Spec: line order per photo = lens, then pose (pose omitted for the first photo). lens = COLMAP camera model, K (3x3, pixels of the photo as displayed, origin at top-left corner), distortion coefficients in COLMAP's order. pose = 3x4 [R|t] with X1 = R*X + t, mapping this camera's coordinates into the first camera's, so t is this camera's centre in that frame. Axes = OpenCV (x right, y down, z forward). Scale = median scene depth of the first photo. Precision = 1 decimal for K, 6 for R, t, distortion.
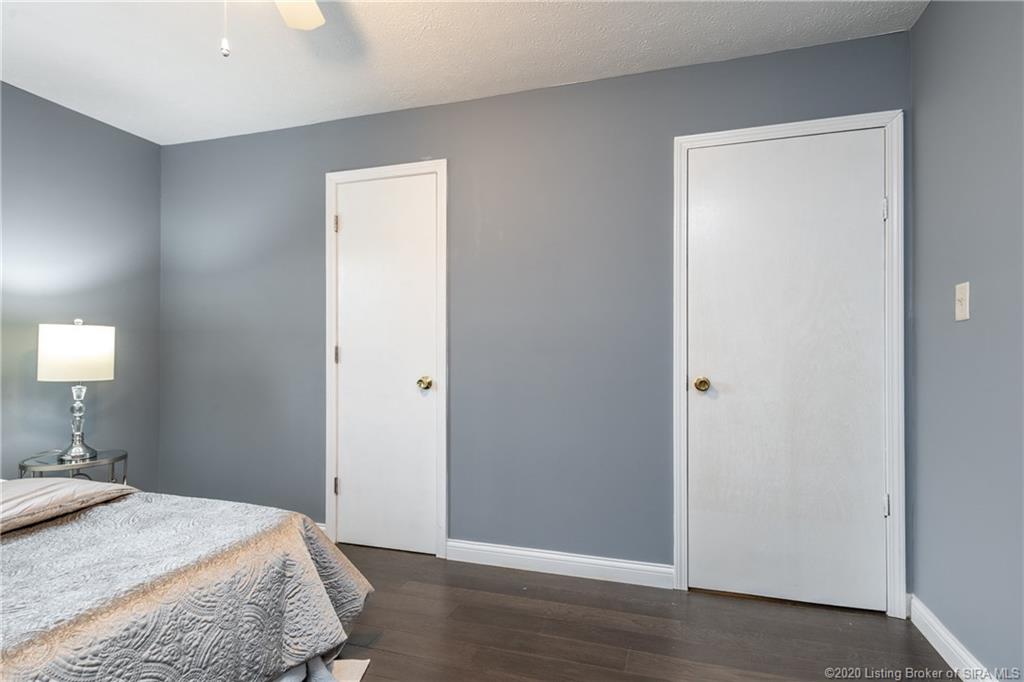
lens RADIAL K [[501.0, 0, 513.7], [0, 501.0, 355.4], [0, 0, 1]] dist [0.001255, 0.000175]
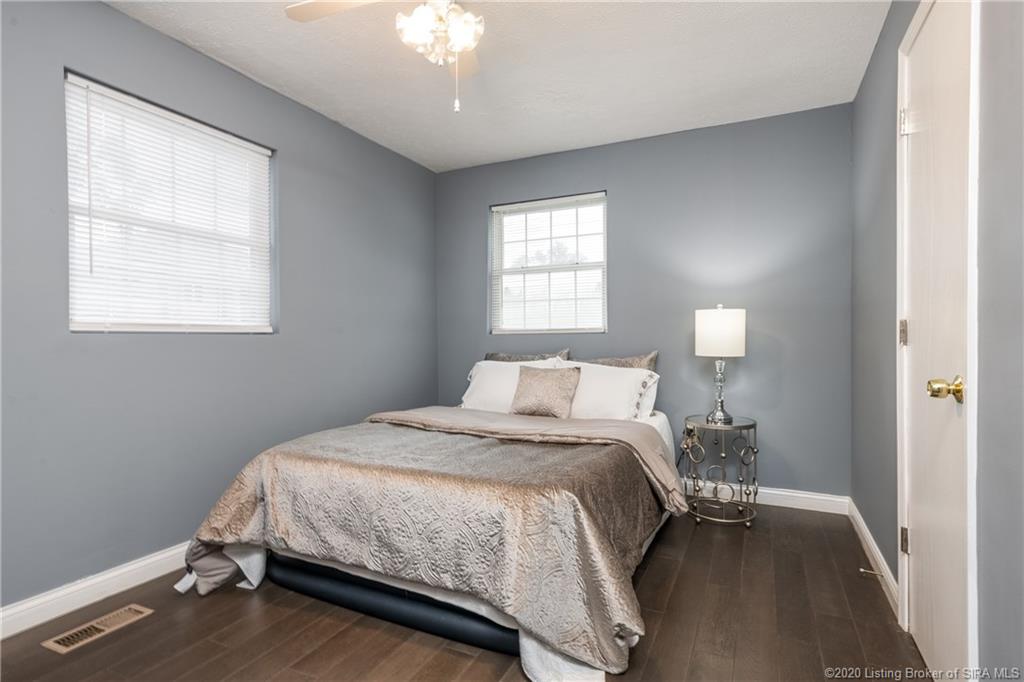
lens RADIAL K [[516.9, 0, 512.0], [0, 516.9, 341.0], [0, 0, 1]] dist [0.003611, 0.000808]
pose [[-0.150113, 0.005057, -0.988656, 0.420059], [0.005587, 0.999975, 0.004266, 0.006961], [0.988653, -0.004883, -0.150137, 0.705017]]
